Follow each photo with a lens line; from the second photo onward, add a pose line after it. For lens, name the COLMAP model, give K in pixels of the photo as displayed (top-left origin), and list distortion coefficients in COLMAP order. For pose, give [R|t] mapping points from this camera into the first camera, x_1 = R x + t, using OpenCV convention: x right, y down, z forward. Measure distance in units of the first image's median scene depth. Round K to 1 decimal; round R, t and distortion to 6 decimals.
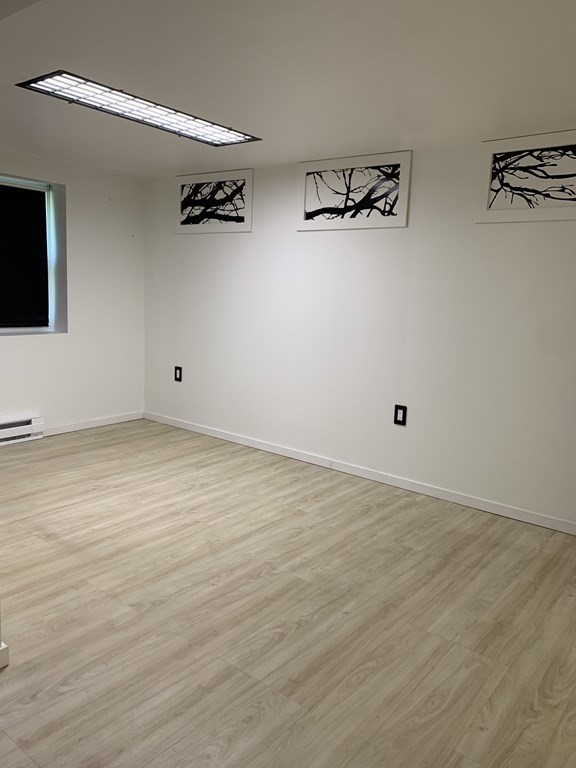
lens RADIAL K [[594.4, 0, 289.9], [0, 594.4, 382.7], [0, 0, 1]] dist [0.046602, -0.049863]
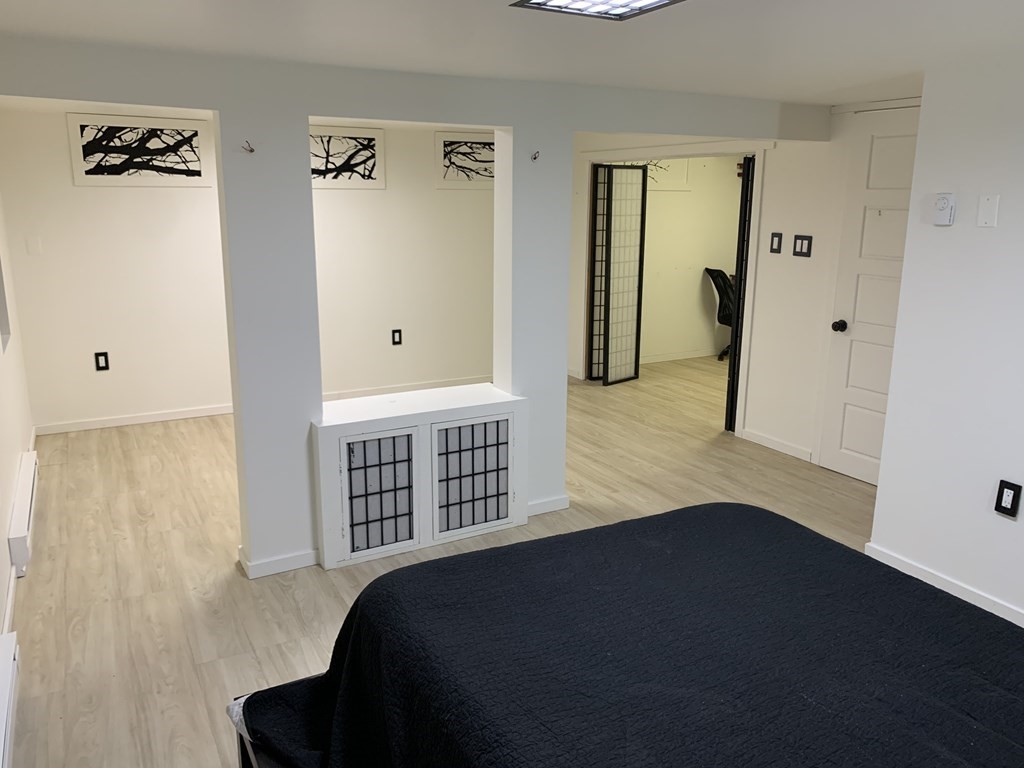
lens RADIAL K [[792.5, 0, 510.7], [0, 792.5, 384.4], [0, 0, 1]] dist [0.046602, -0.049863]
pose [[0.387637, -0.252818, 0.886465, -1.241707], [0.161750, 0.965390, 0.204597, -0.154309], [-0.907510, 0.064076, 0.415114, 0.076983]]
